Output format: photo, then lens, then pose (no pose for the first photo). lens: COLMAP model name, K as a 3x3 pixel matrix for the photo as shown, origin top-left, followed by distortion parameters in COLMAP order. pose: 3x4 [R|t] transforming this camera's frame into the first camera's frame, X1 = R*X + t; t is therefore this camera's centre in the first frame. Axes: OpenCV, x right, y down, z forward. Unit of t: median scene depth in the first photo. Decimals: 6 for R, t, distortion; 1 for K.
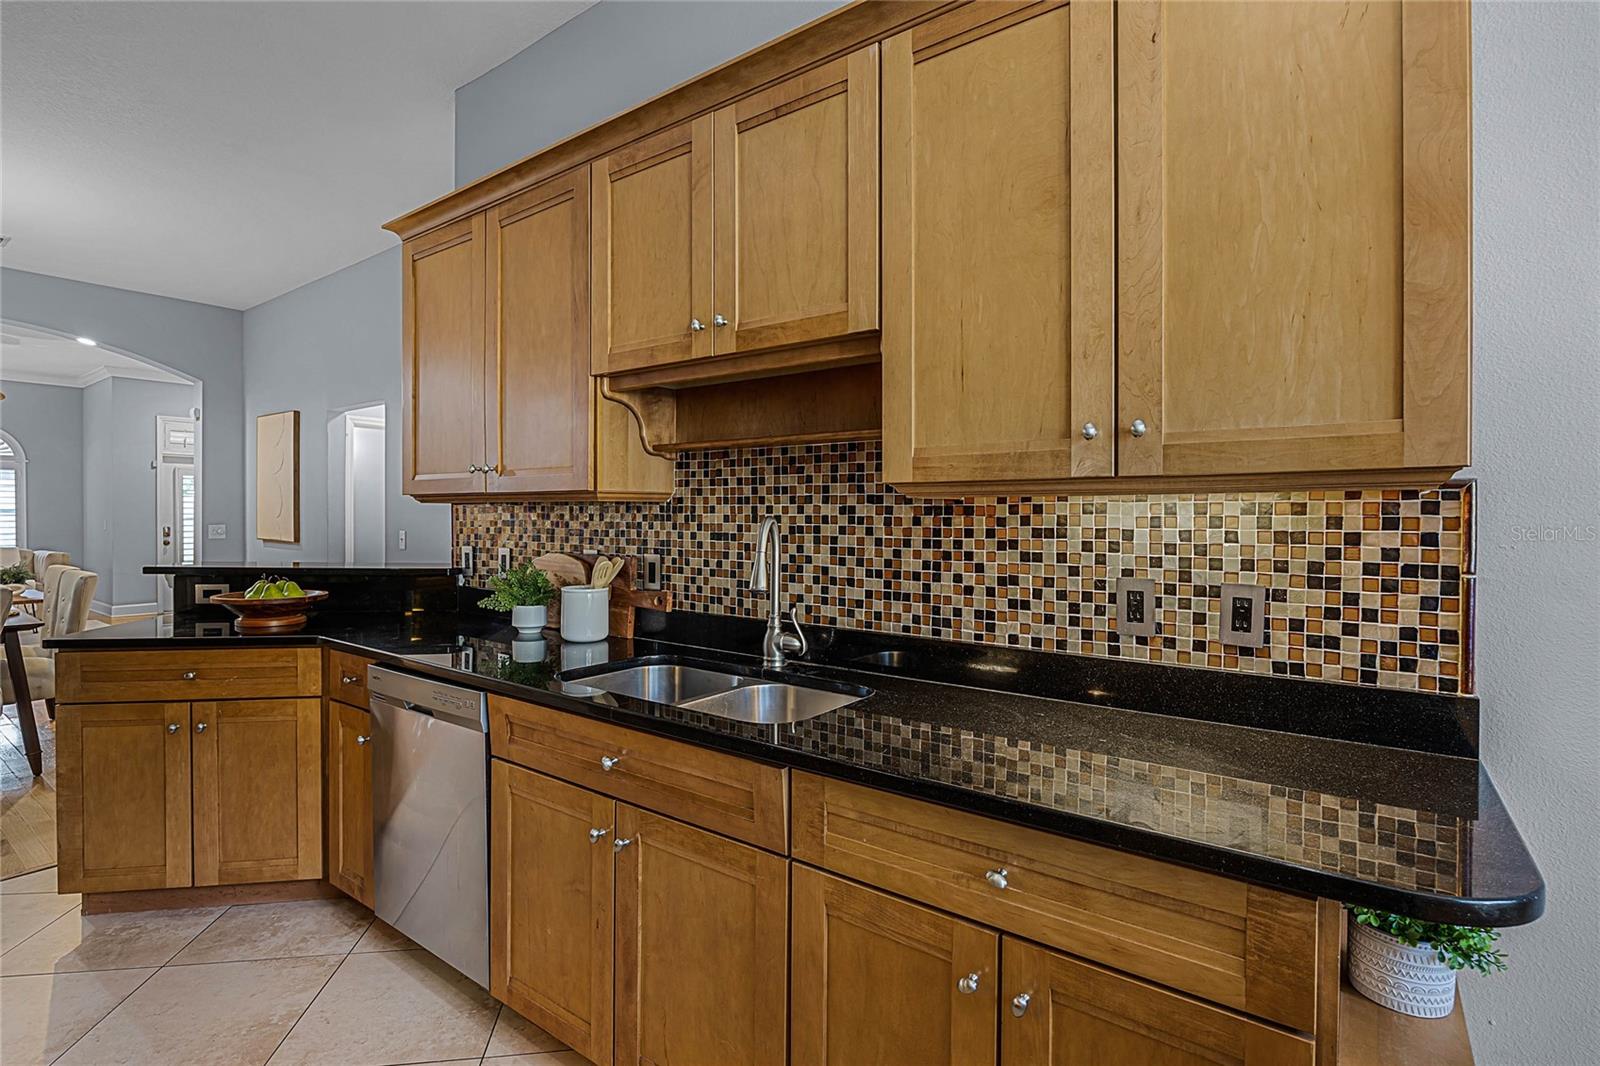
lens RADIAL K [[766.6, 0, 795.8], [0, 766.6, 523.2], [0, 0, 1]] dist [-0.008867, 0.000004]
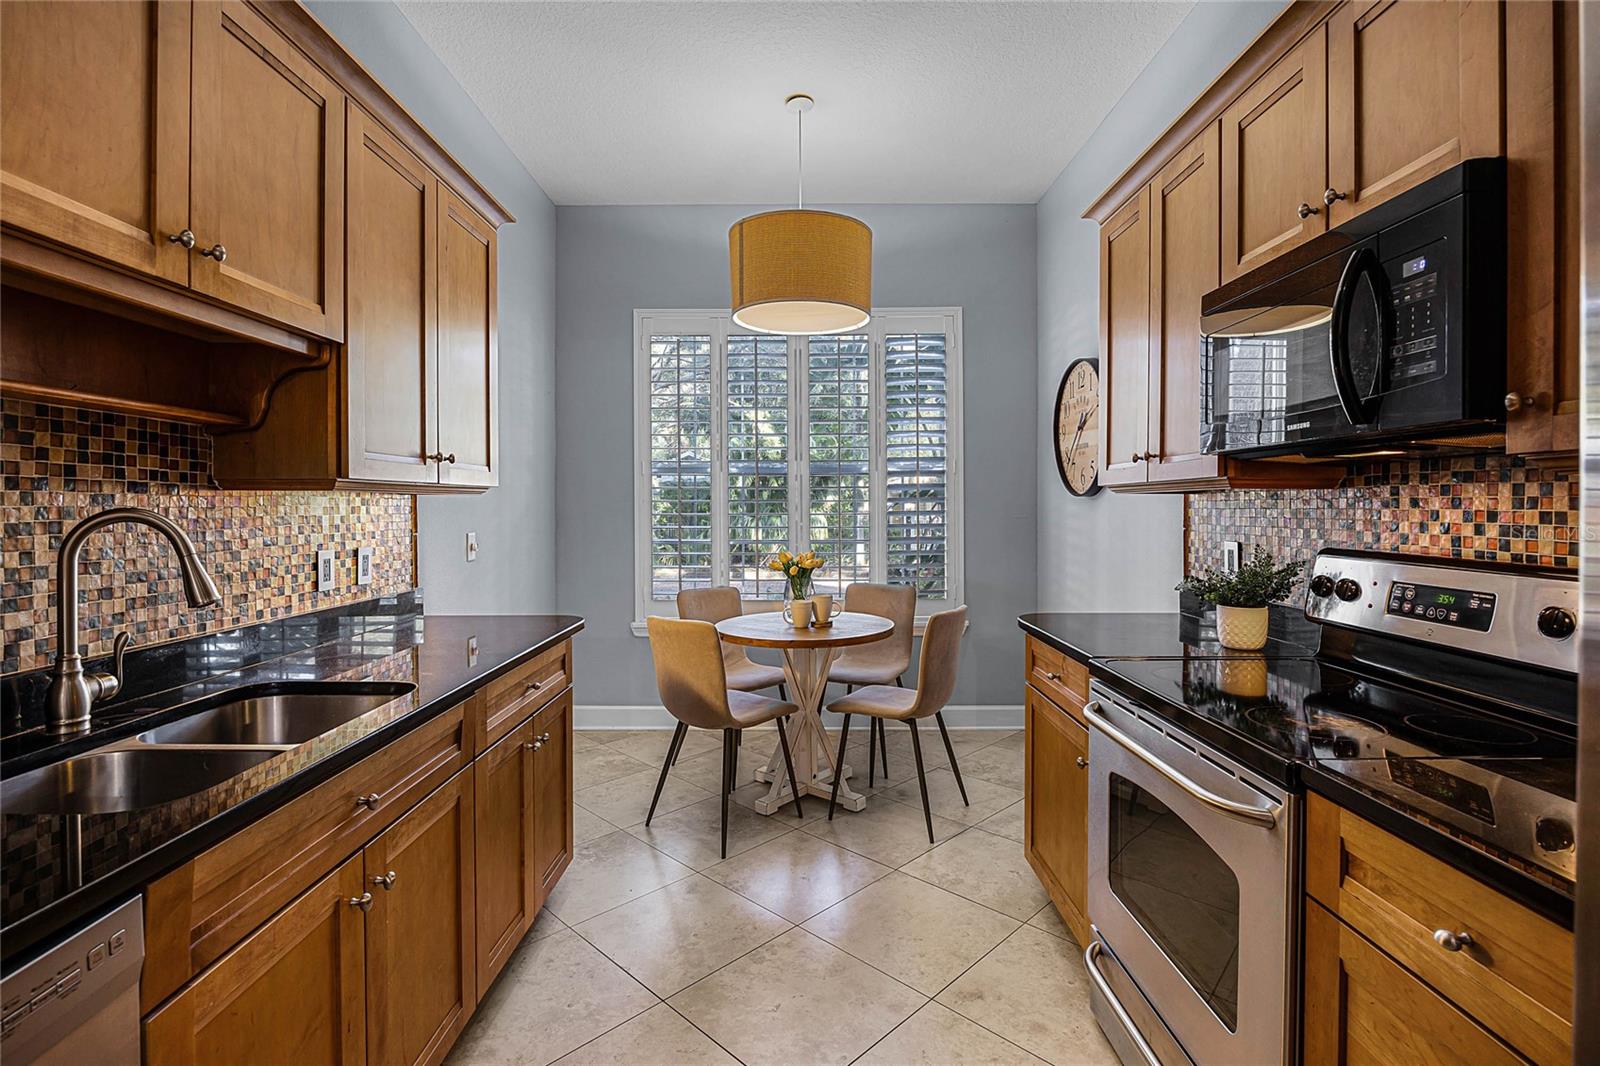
lens RADIAL K [[766.6, 0, 796.5], [0, 766.6, 517.4], [0, 0, 1]] dist [-0.008867, 0.000004]
pose [[-0.604269, -0.014712, 0.796644, -0.846692], [0.006084, 0.999715, 0.023077, -0.011499], [-0.796757, 0.018791, -0.604008, 0.804008]]
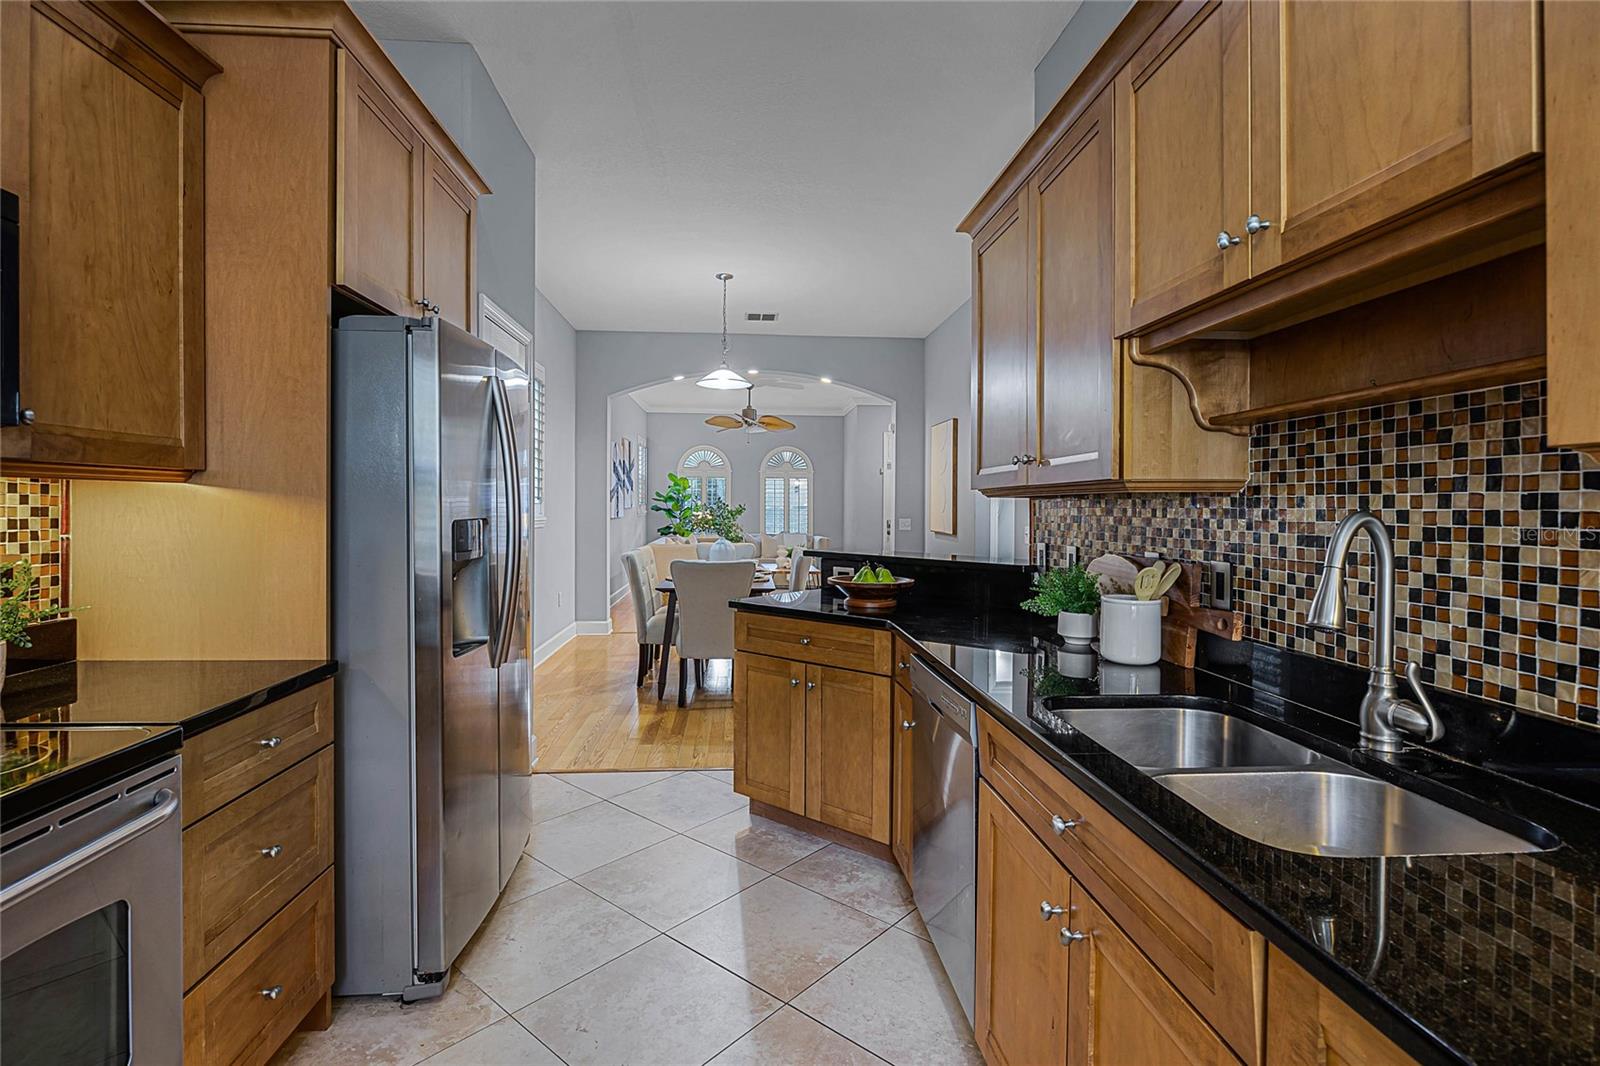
lens RADIAL K [[766.6, 0, 777.8], [0, 766.6, 509.7], [0, 0, 1]] dist [-0.008867, 0.000004]
pose [[0.643430, 0.002372, -0.765501, 0.118709], [-0.013040, 0.999884, -0.007862, 0.000702], [0.765393, 0.015040, 0.643387, 0.192614]]
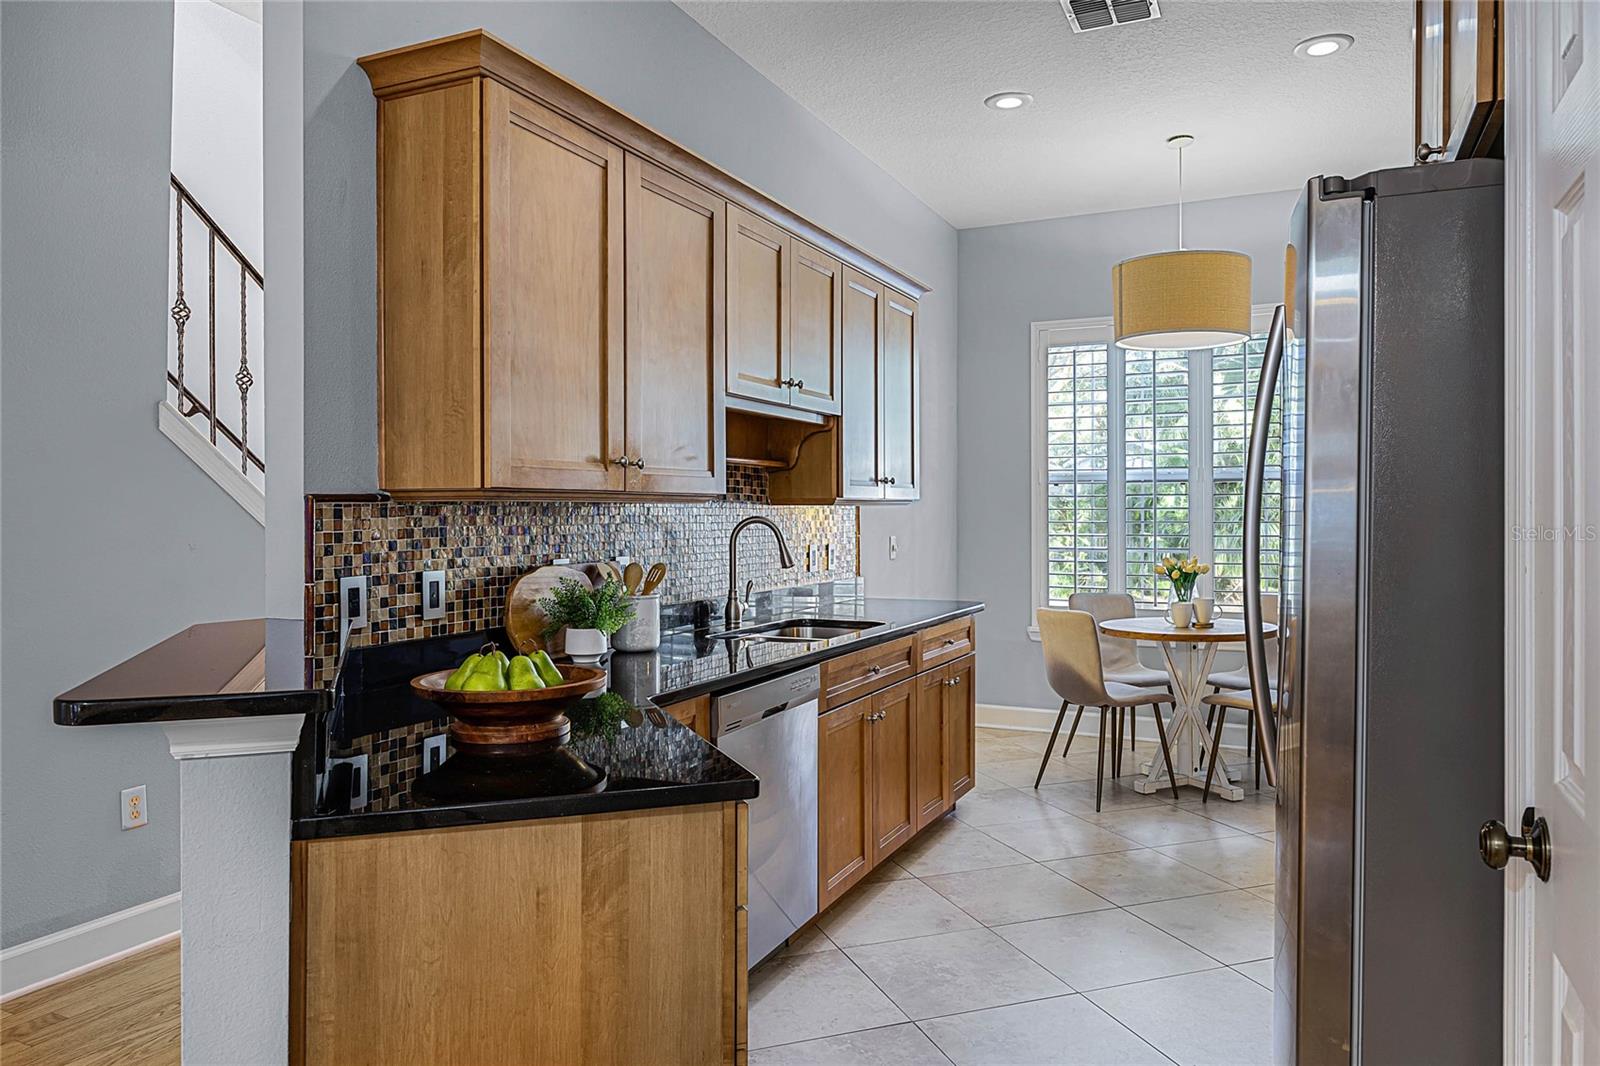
lens RADIAL K [[1119.9, 0, 795.7], [0, 1119.9, 523.3], [0, 0, 1]] dist [-0.010247, -0.001715]
pose [[-0.212748, -0.012741, 0.977024, -1.779646], [0.010512, 0.999827, 0.015327, -0.023871], [-0.977051, 0.013531, -0.212577, 1.182063]]
